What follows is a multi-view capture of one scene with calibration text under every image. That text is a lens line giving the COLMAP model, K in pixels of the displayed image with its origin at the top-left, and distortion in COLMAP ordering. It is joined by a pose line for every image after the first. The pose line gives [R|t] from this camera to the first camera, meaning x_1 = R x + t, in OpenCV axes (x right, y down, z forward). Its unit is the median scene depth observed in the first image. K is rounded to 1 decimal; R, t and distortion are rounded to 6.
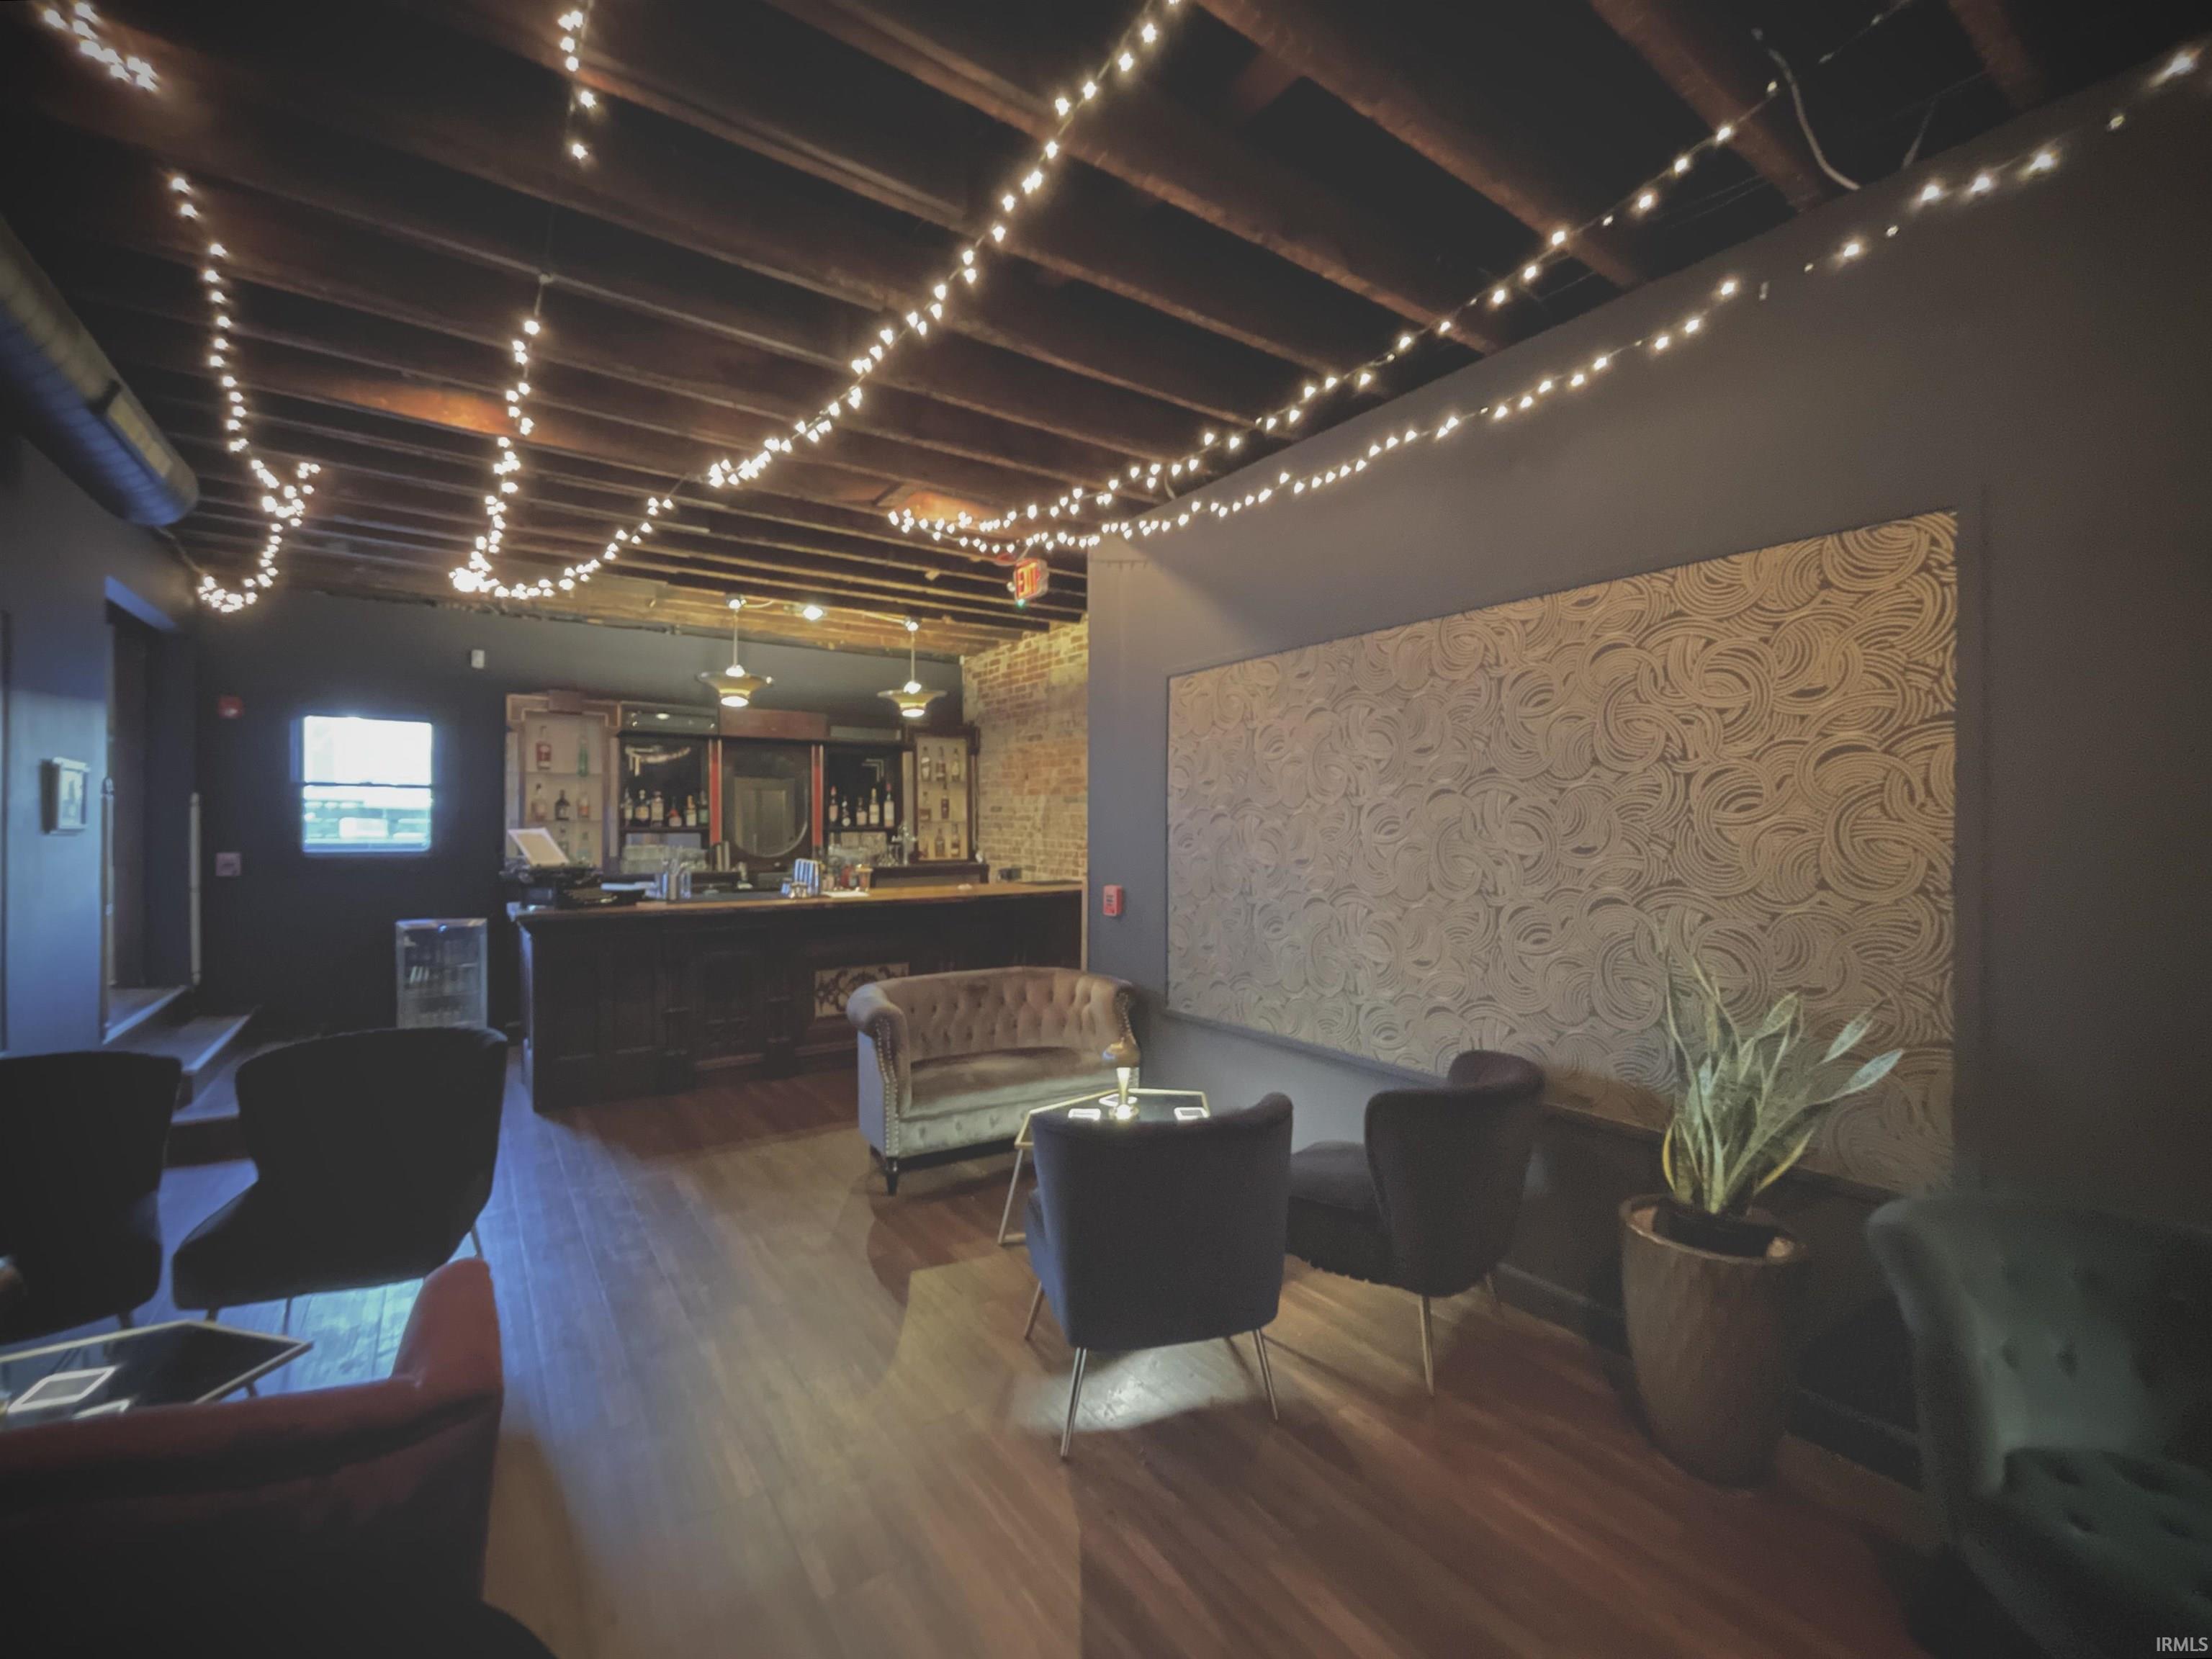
lens RADIAL K [[927.9, 0, 1098.9], [0, 927.9, 838.4], [0, 0, 1]] dist [-0.006765, 0.003251]
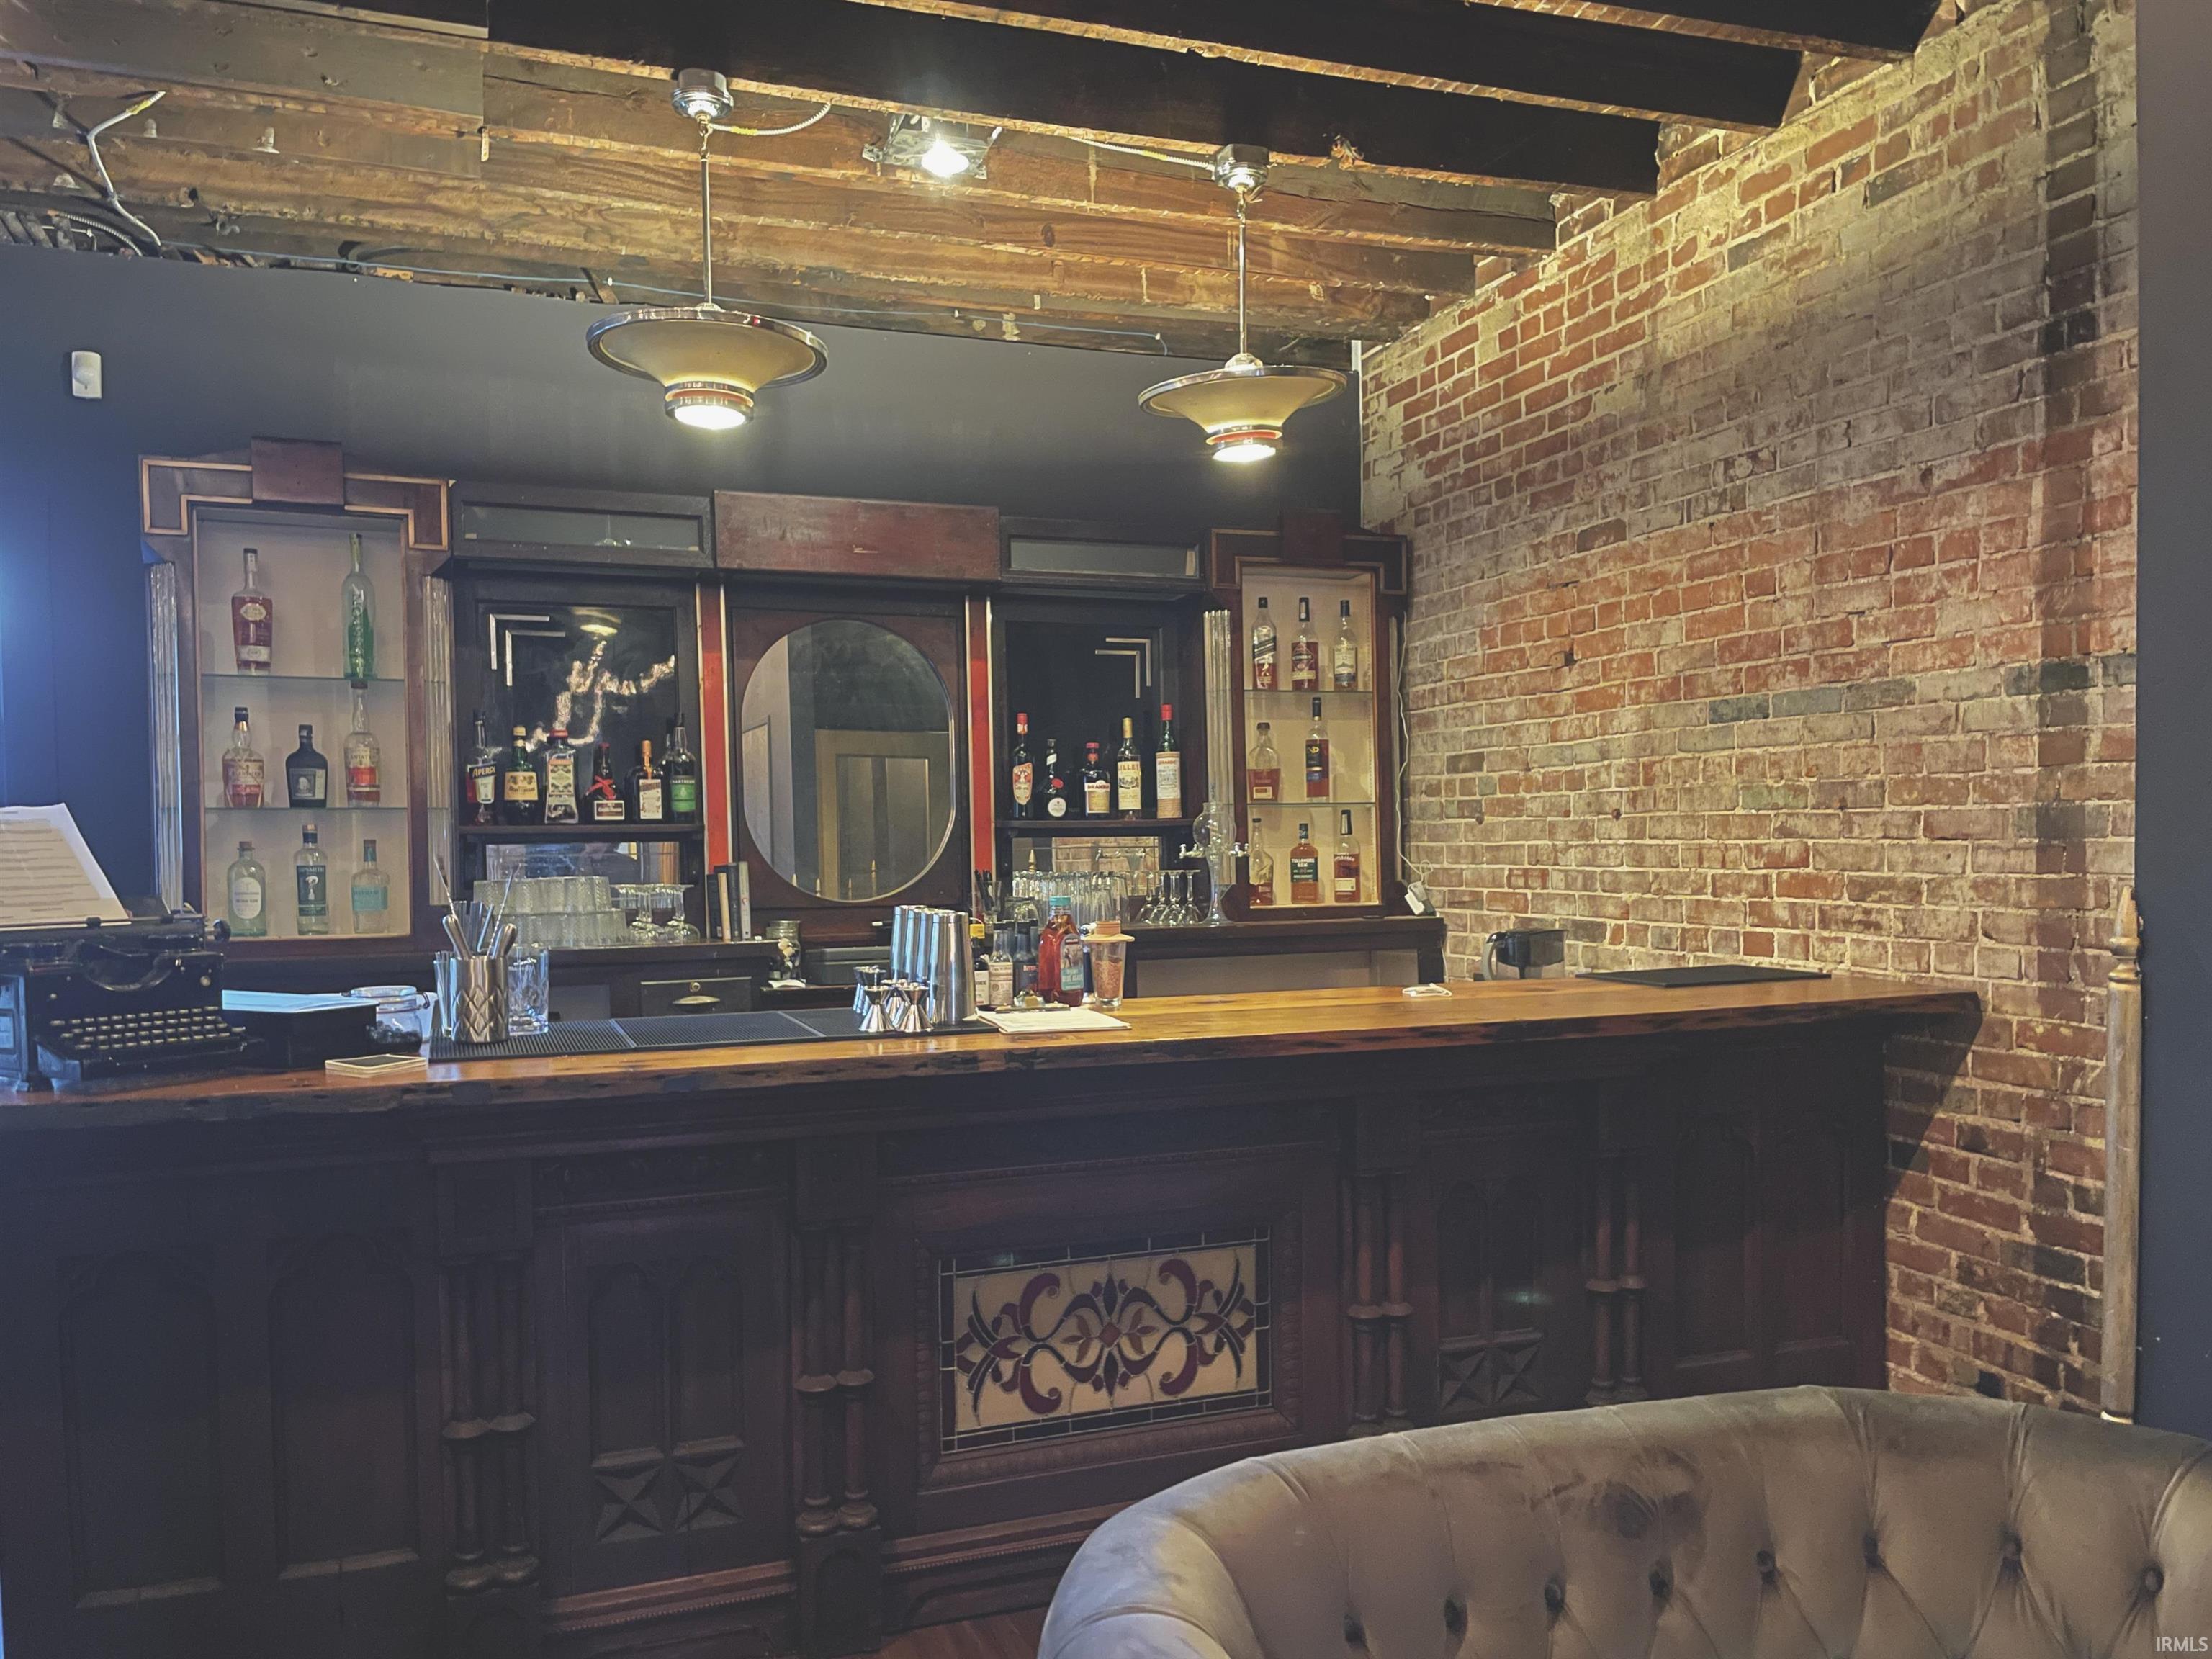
lens RADIAL K [[1682.0, 0, 1100.7], [0, 1682.0, 927.0], [0, 0, 1]] dist [0.086169, -0.119068]
pose [[0.969157, -0.006697, -0.246352, -0.105551], [0.014155, 0.999493, 0.028513, 0.012999], [0.246036, -0.031121, 0.968761, 0.411568]]
